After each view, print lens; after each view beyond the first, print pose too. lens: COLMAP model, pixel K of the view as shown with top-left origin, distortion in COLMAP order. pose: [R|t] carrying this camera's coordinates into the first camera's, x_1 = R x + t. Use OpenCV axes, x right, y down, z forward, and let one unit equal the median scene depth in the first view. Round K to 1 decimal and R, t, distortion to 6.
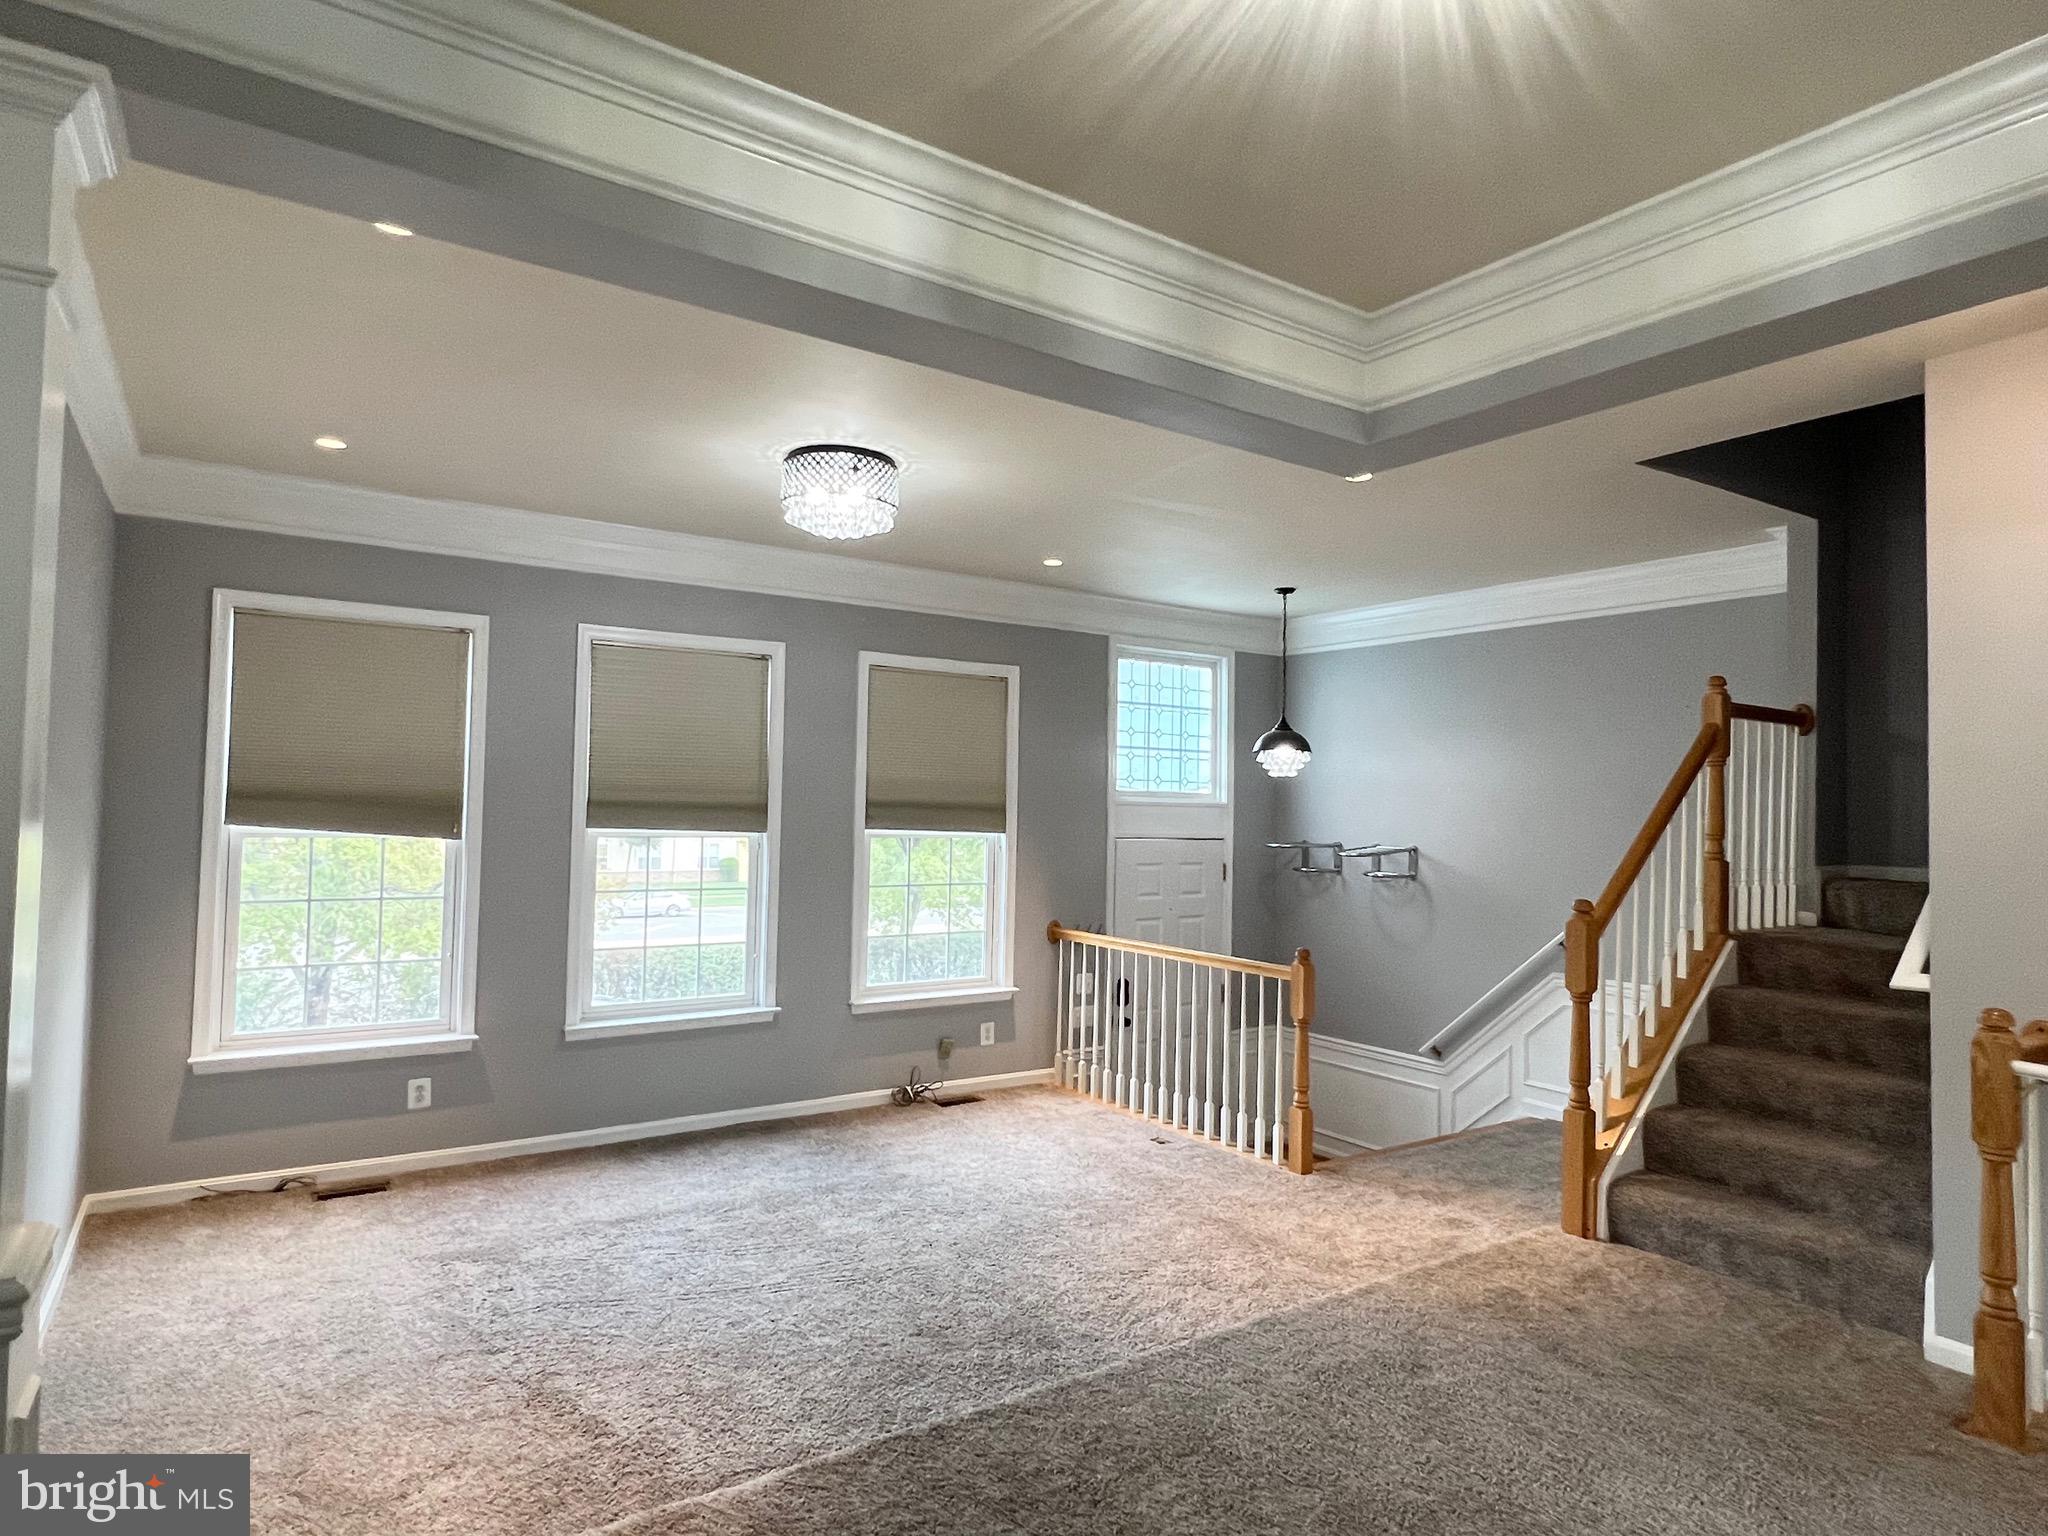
lens RADIAL K [[1169.7, 0, 1026.4], [0, 1169.7, 769.5], [0, 0, 1]] dist [-0.005093, 0.001126]
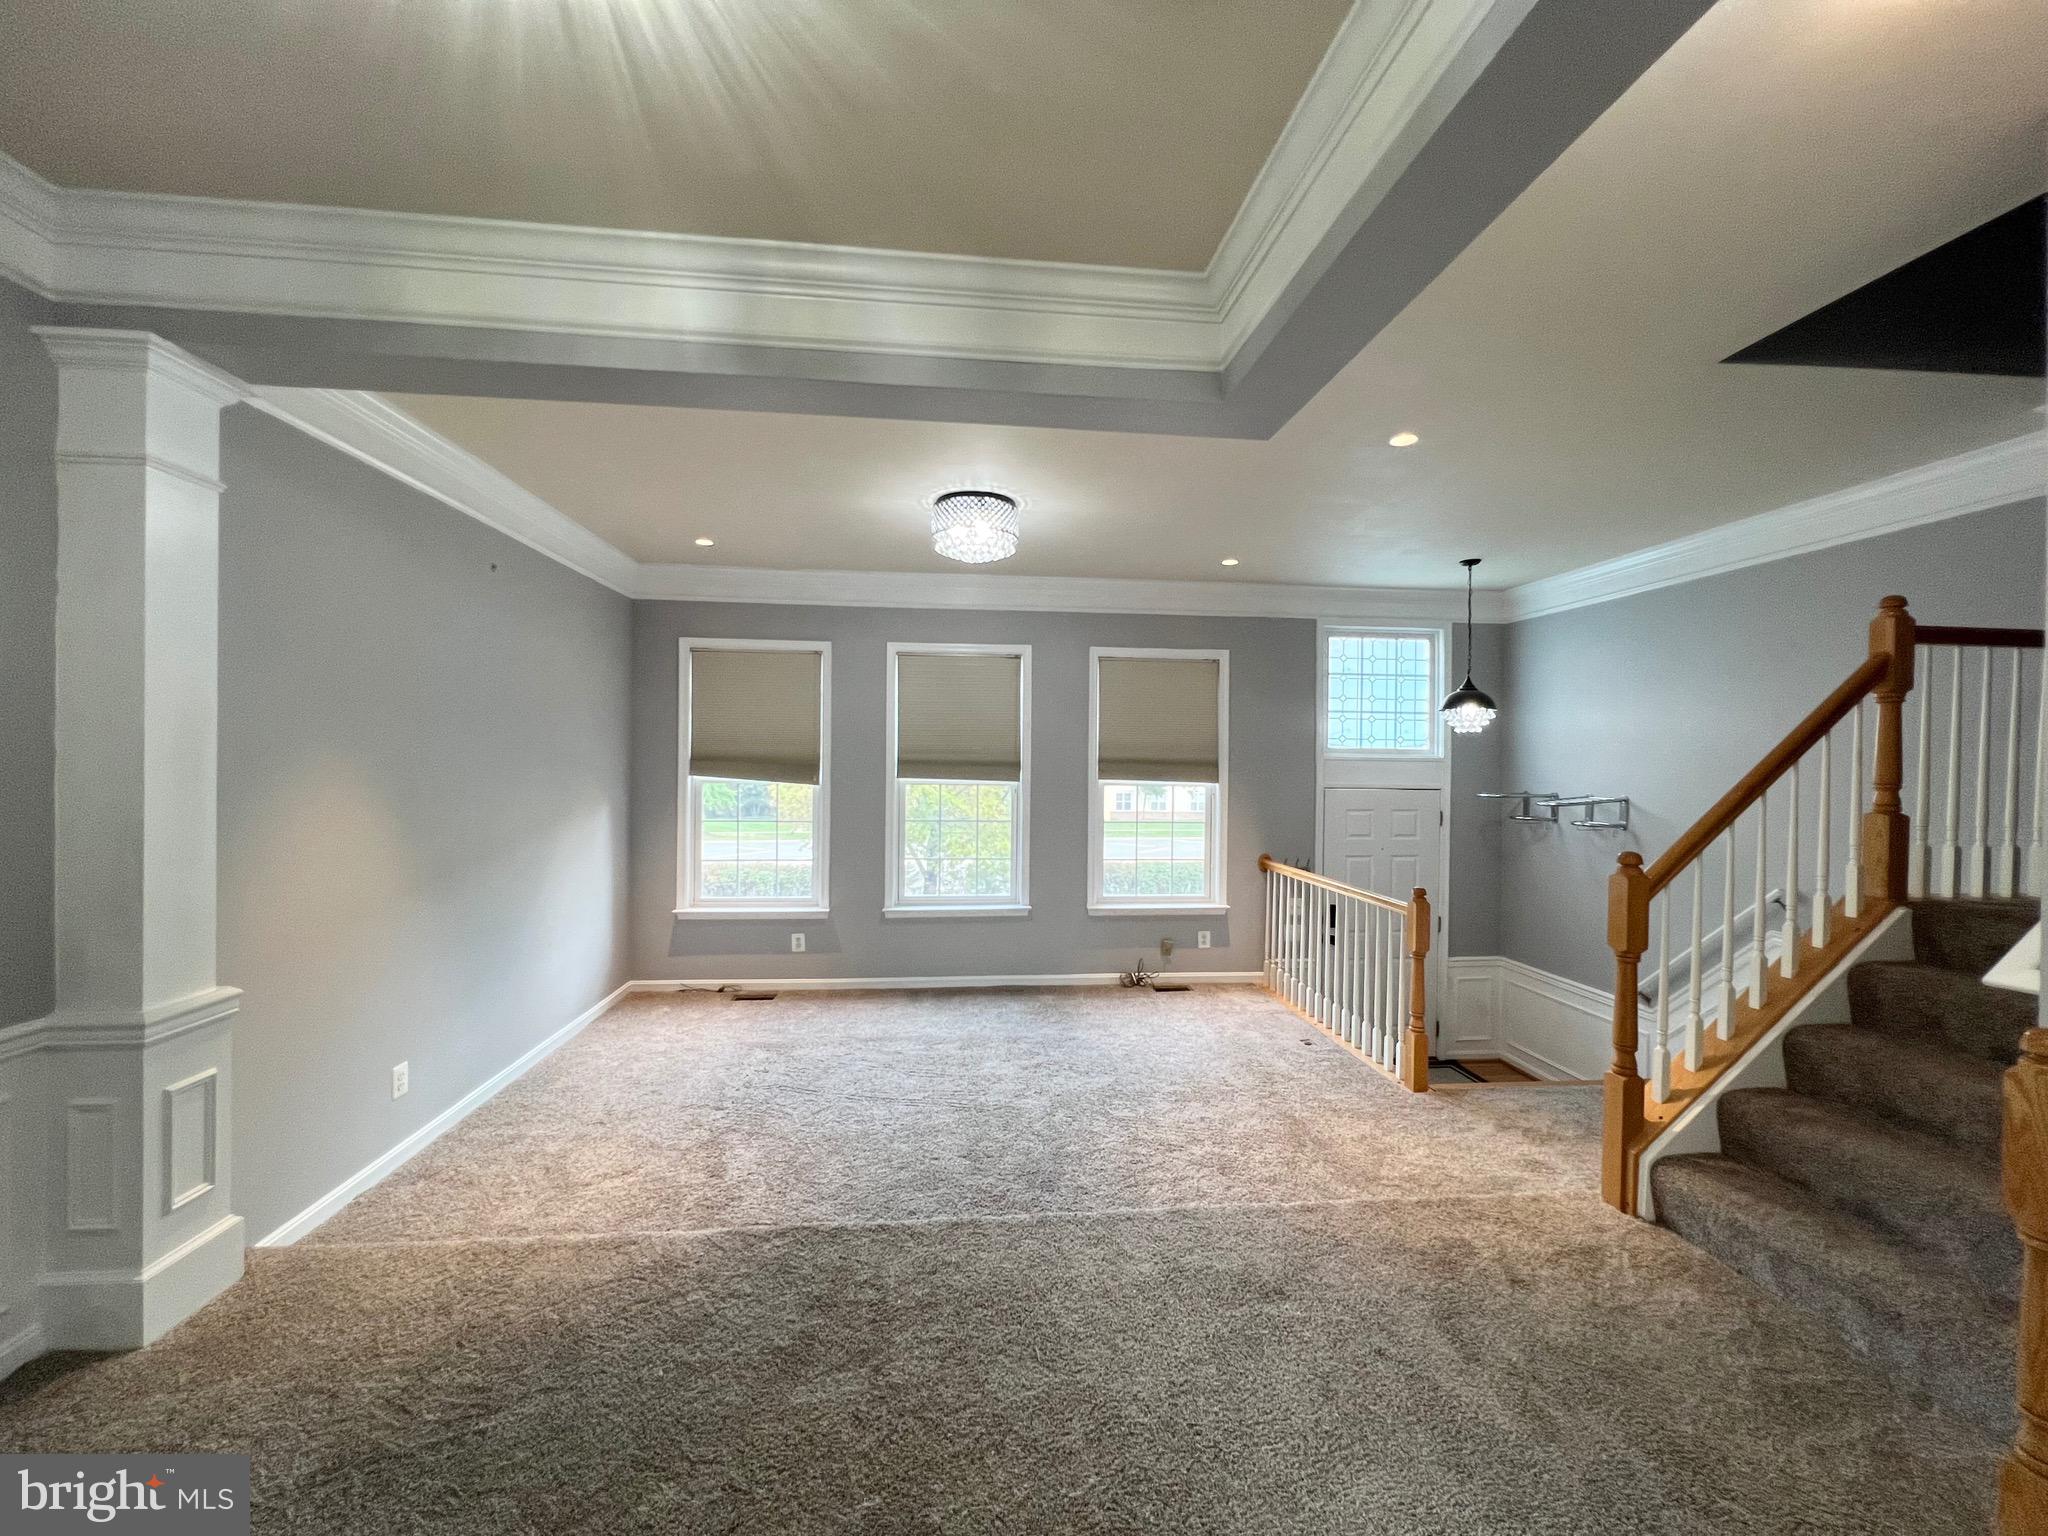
lens RADIAL K [[819.5, 0, 1024.0], [0, 819.5, 768.5], [0, 0, 1]] dist [-0.002462, 0.001099]
pose [[0.880096, -0.006245, -0.474754, 0.316760], [0.021709, 0.999397, 0.027097, 0.014984], [0.474299, -0.034154, 0.879701, 0.176782]]
